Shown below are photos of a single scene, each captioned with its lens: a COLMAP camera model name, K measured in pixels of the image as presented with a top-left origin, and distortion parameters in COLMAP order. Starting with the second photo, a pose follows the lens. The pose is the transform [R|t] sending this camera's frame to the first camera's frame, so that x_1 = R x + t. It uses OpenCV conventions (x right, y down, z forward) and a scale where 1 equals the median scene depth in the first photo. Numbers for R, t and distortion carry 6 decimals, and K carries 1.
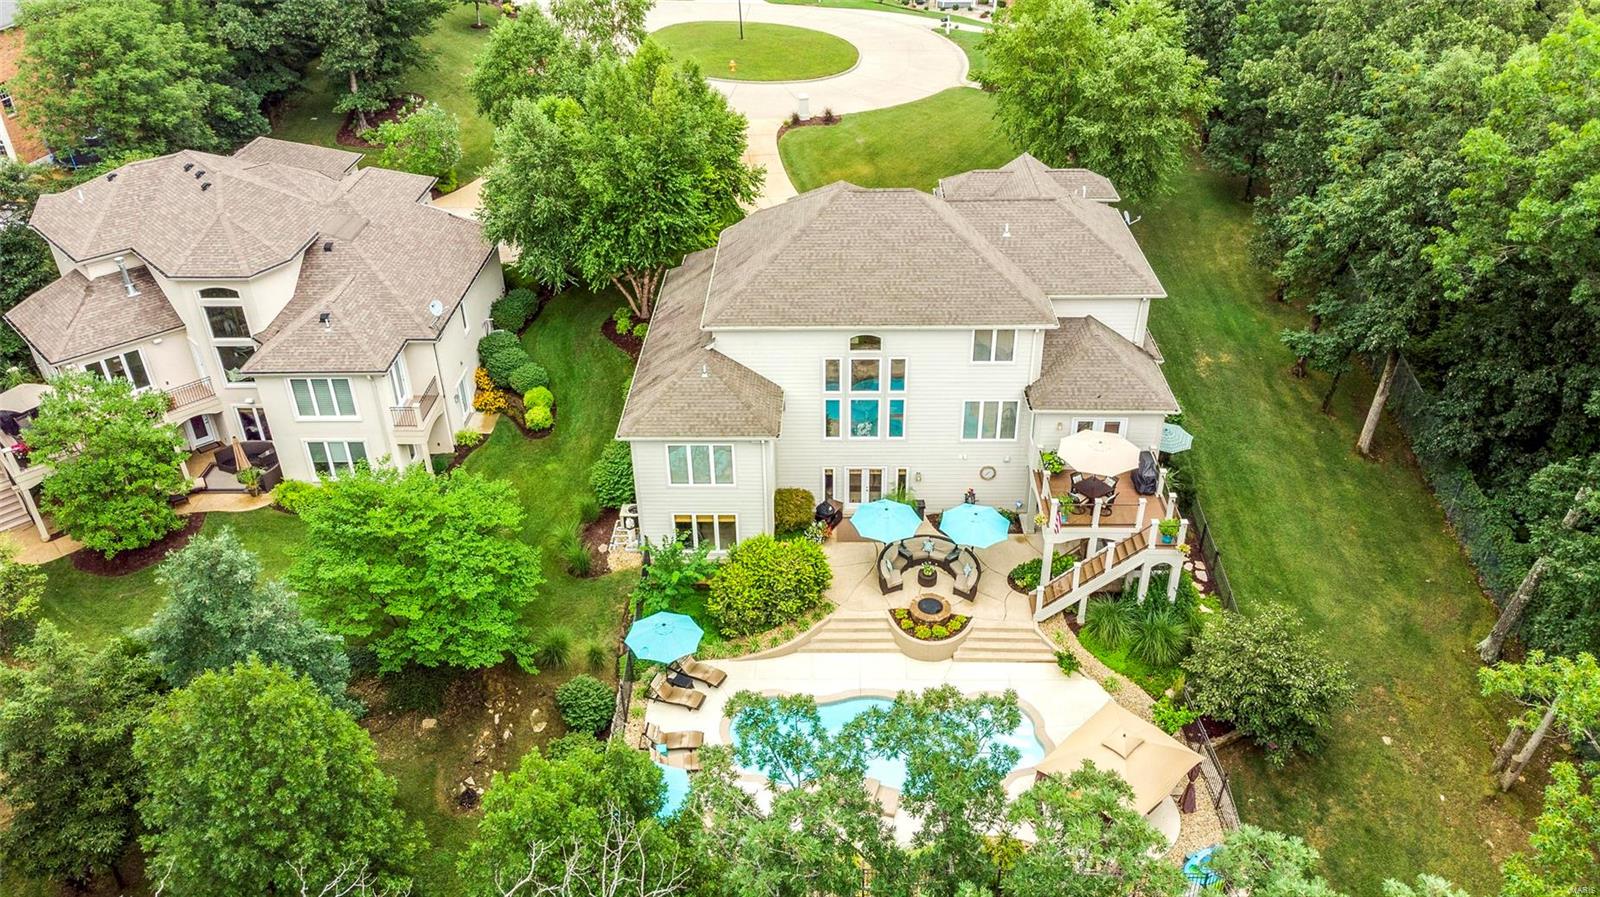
lens RADIAL K [[1153.1, 0, 800.0], [0, 1153.1, 448.5], [0, 0, 1]] dist [0.036546, 0.001712]
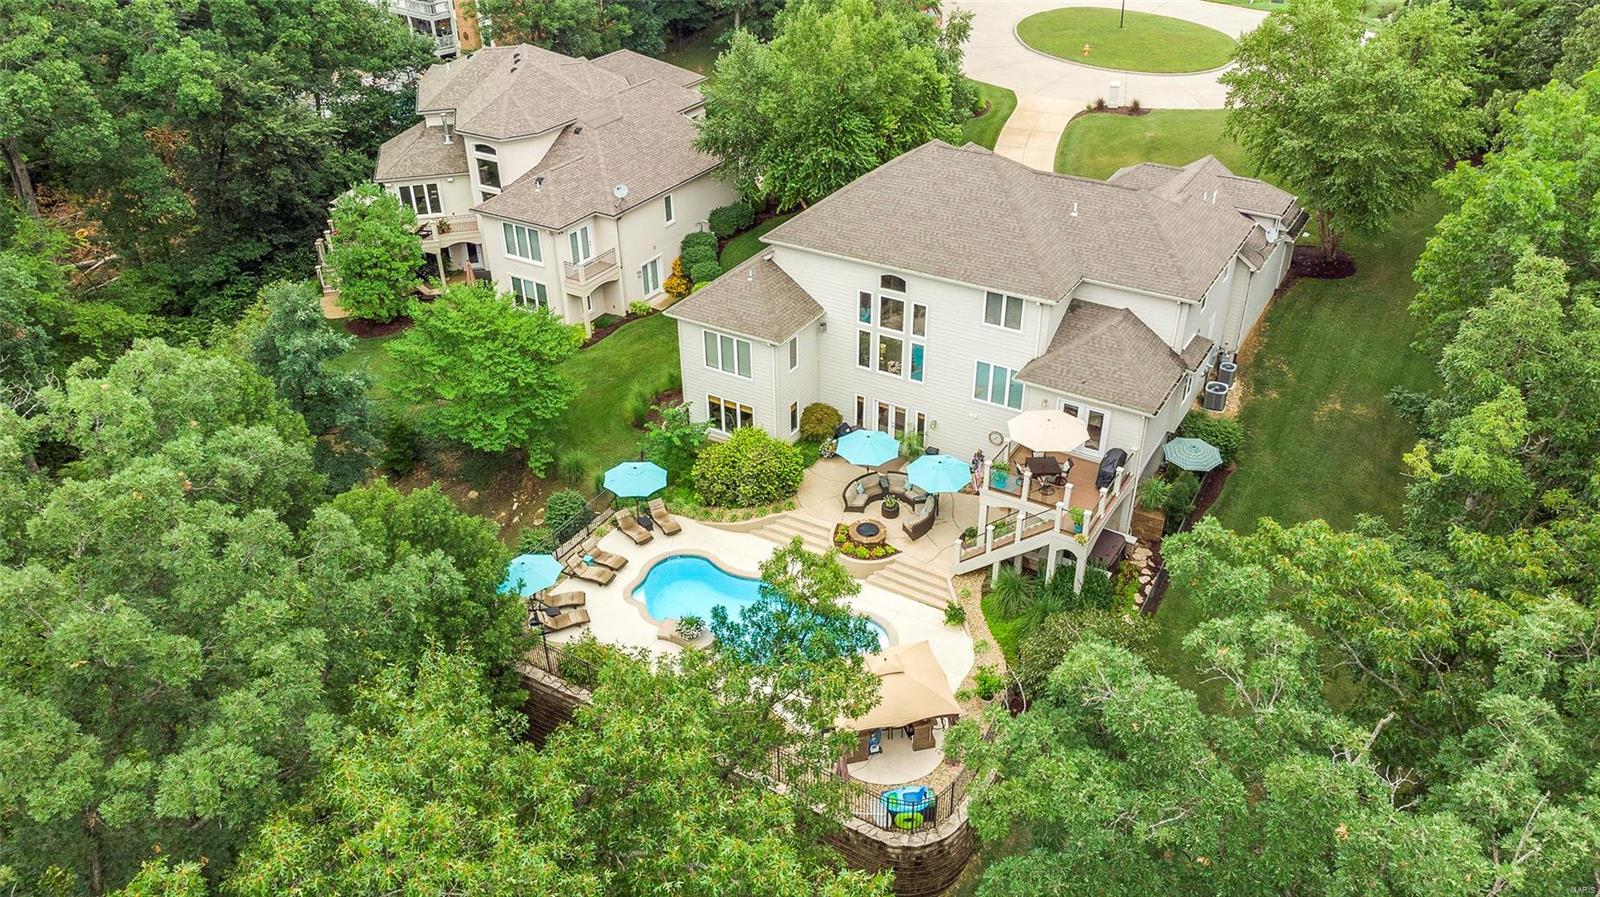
lens RADIAL K [[1164.4, 0, 800.0], [0, 1164.4, 448.5], [0, 0, 1]] dist [0.021665, 0.000946]
pose [[0.871074, 0.268560, -0.411225, 0.452686], [-0.267234, 0.961638, 0.061952, 0.012813], [0.412087, 0.055928, 0.909426, -0.014158]]
